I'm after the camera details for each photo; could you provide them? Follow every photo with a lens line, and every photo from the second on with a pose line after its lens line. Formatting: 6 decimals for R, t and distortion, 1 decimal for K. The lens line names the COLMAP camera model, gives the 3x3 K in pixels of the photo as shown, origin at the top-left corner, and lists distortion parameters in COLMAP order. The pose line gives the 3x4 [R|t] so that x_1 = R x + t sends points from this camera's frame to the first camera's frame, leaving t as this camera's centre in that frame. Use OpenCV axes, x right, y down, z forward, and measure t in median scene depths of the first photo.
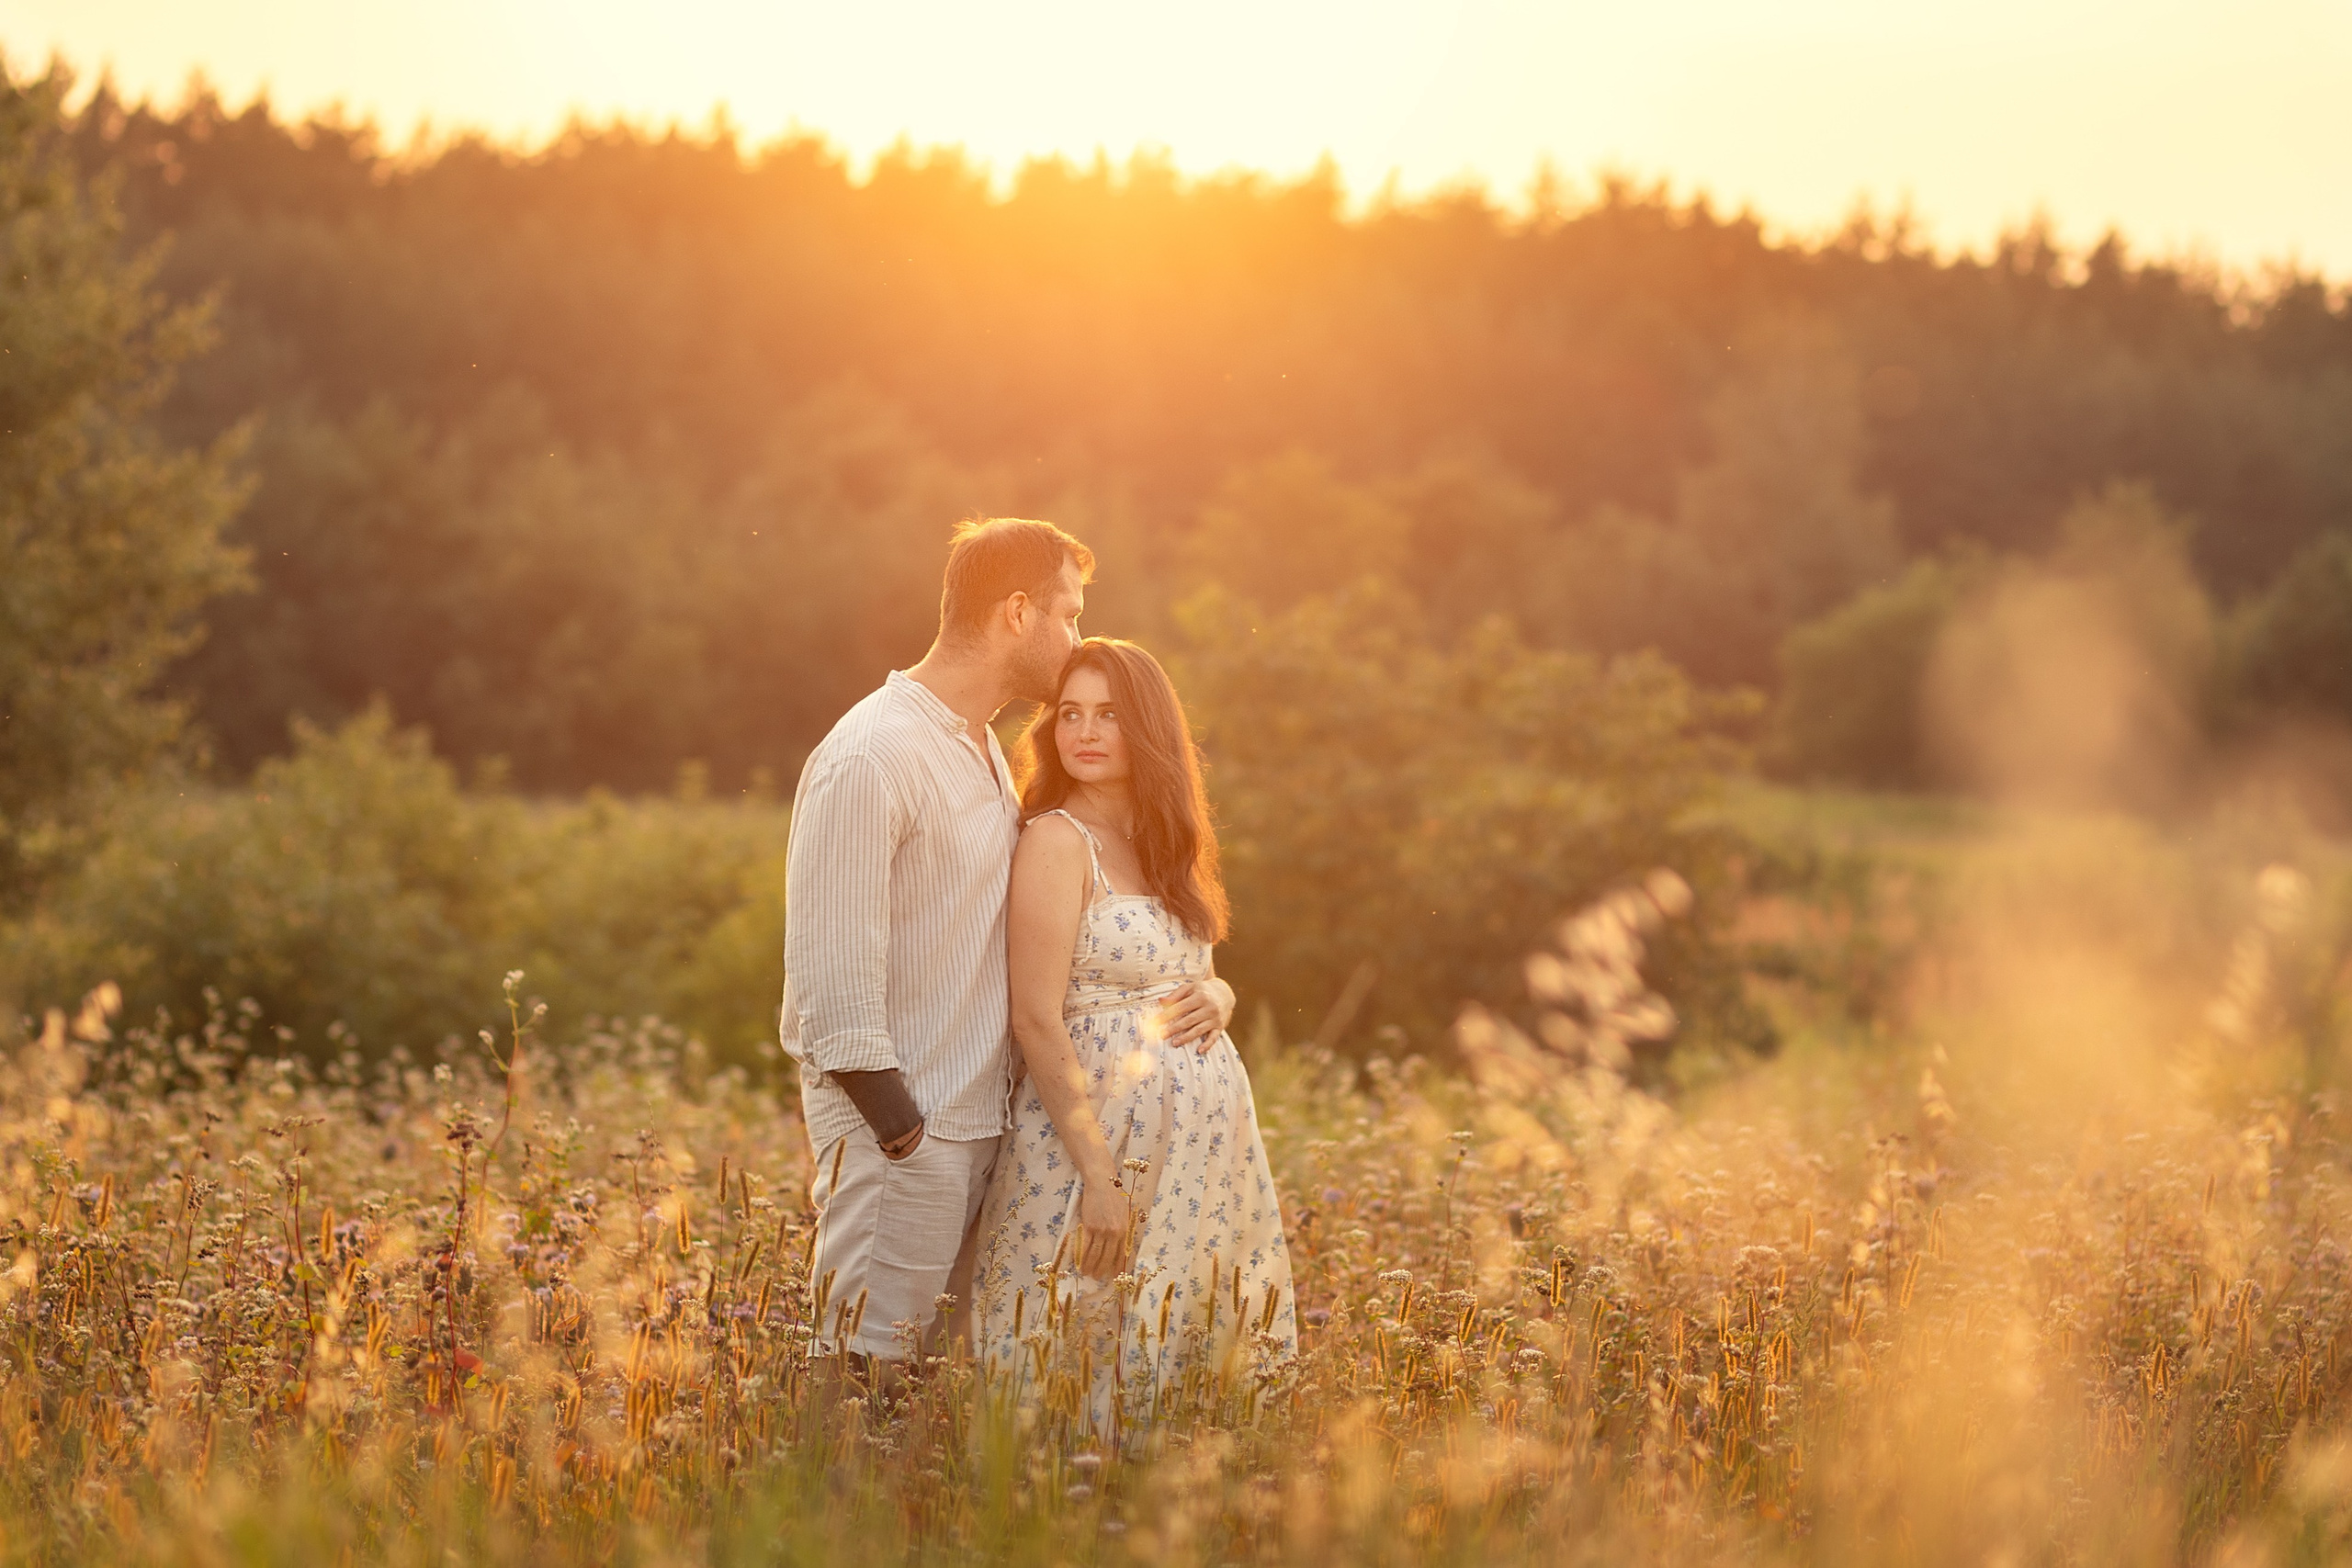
lens RADIAL K [[5531.4, 0, 1178.4], [0, 5531.4, 577.4], [0, 0, 1]] dist [-0.002098, -0.314842]
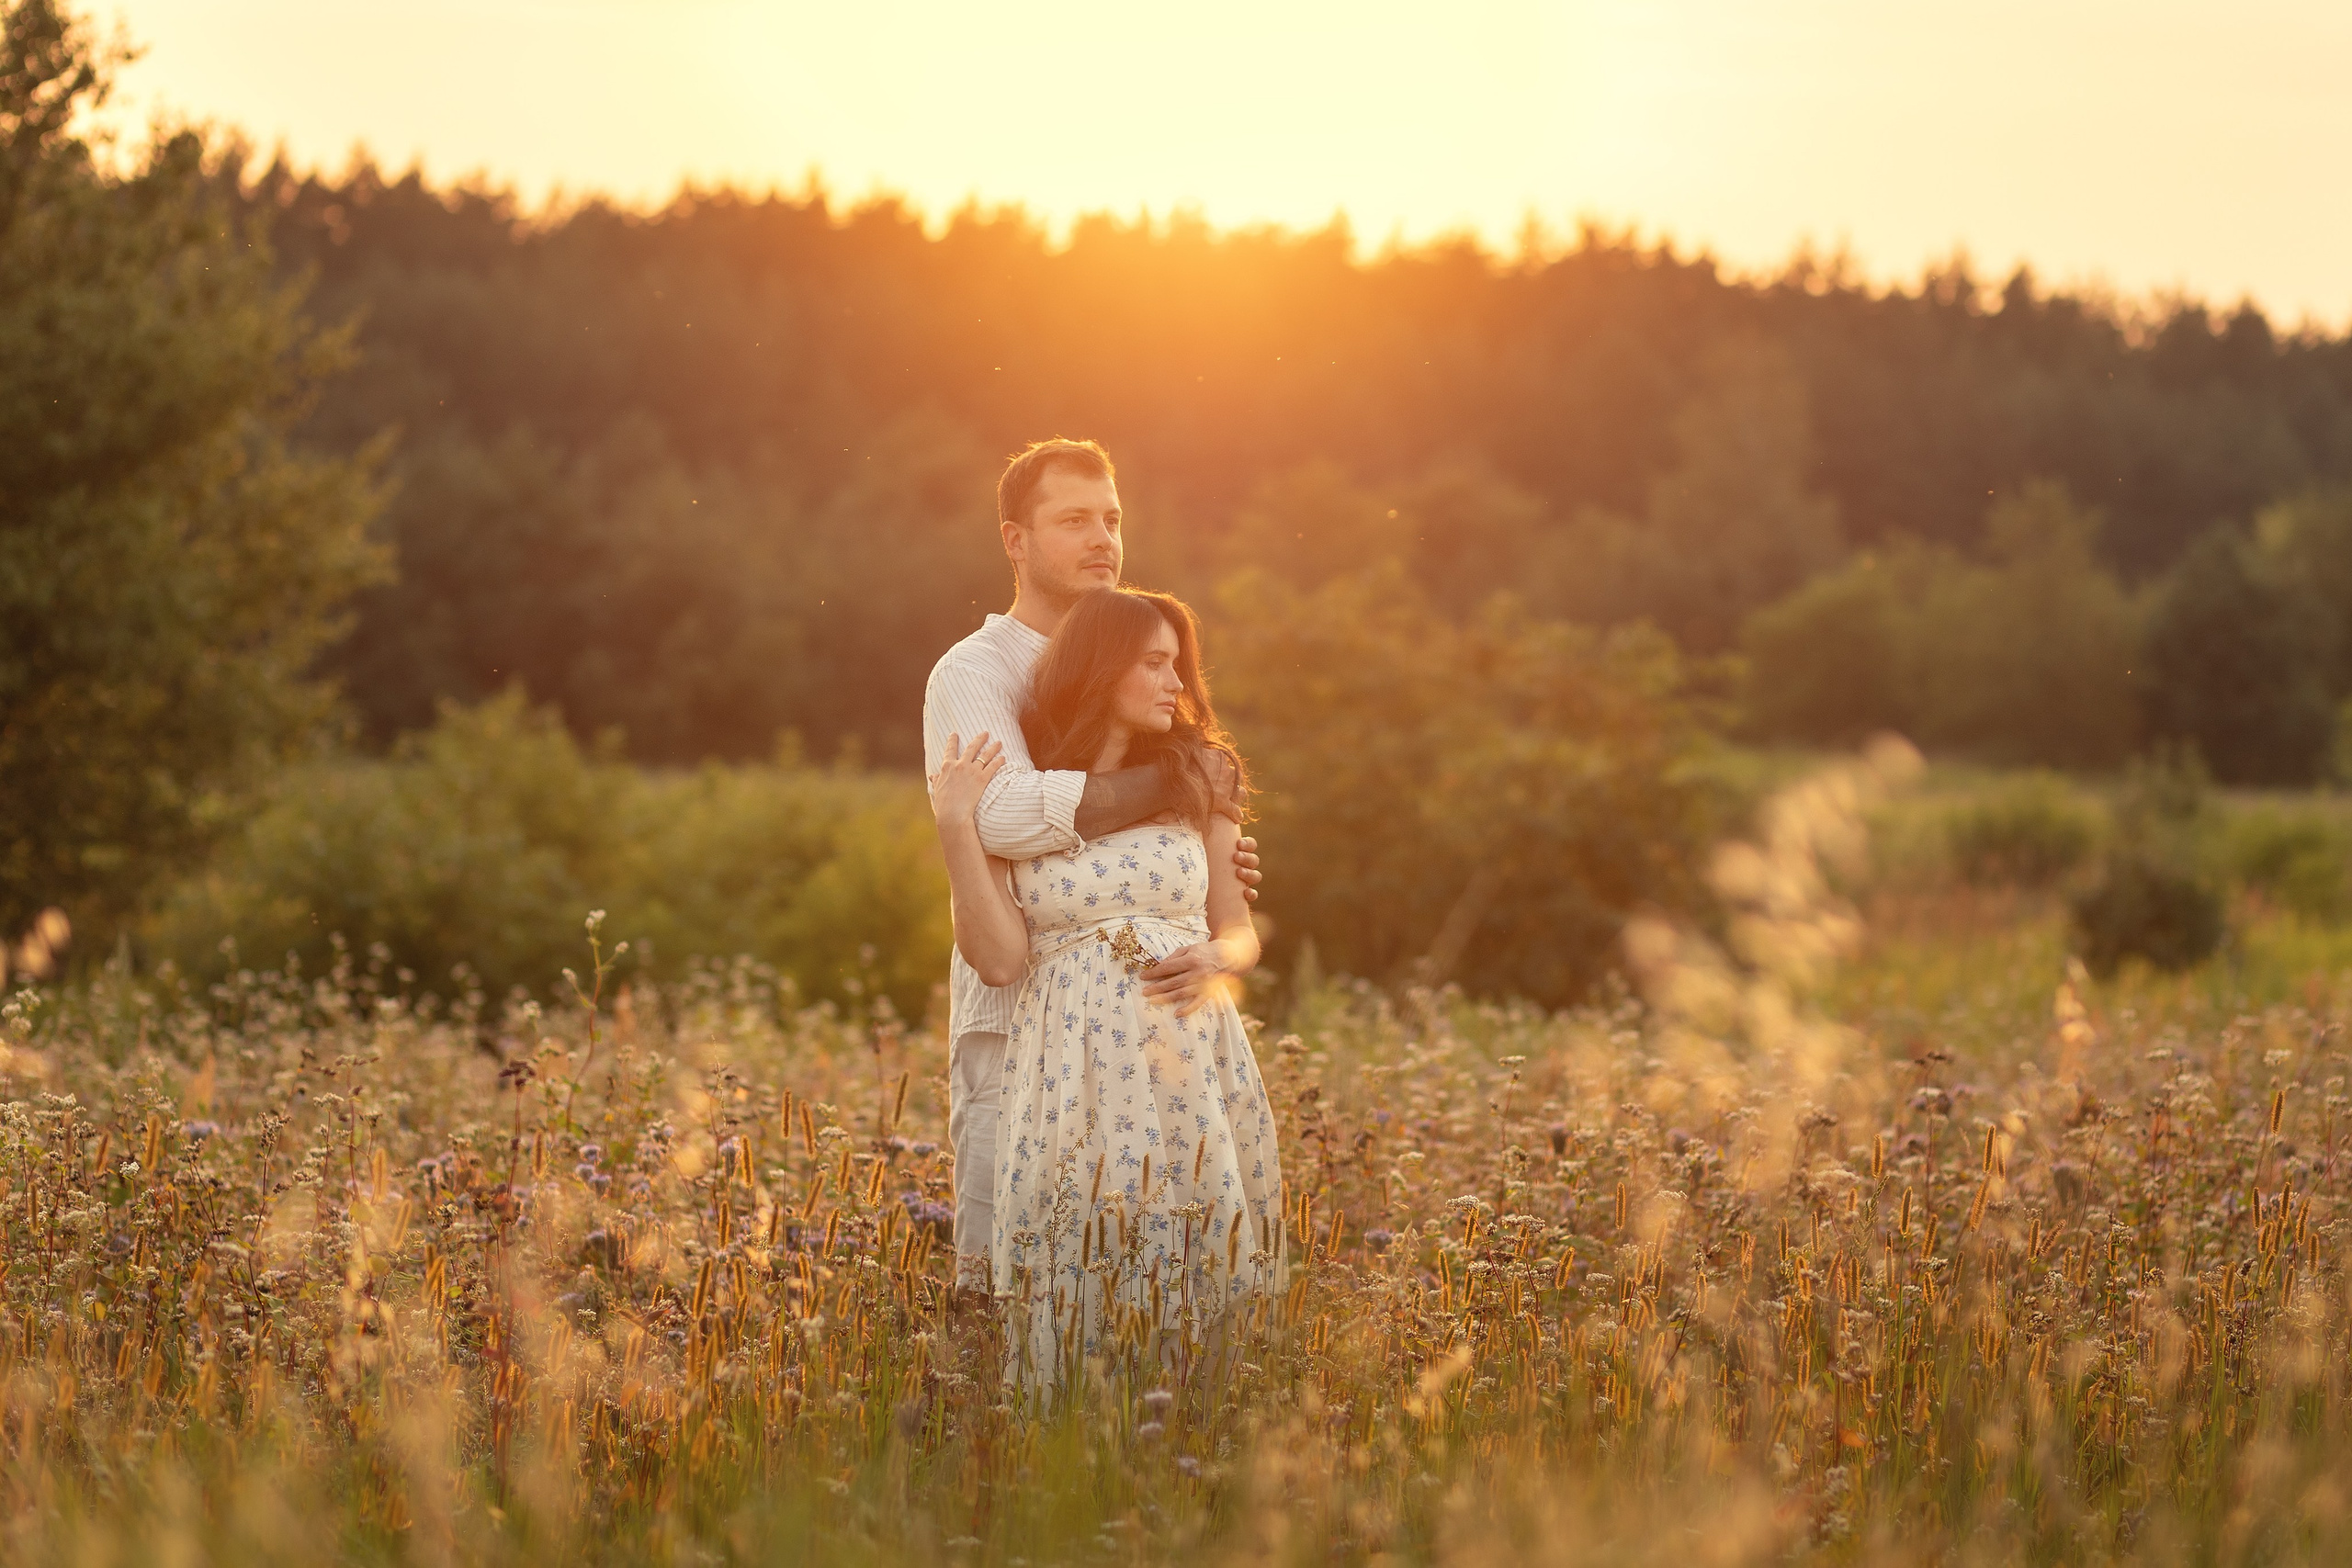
lens RADIAL K [[5931.4, 0, 1273.4], [0, 5931.4, 781.9], [0, 0, 1]] dist [-0.030966, -0.512357]
pose [[0.999936, -0.010722, 0.003541, 0.005864], [0.010522, 0.998576, 0.052293, -0.017615], [-0.004097, -0.052252, 0.998626, -0.195618]]
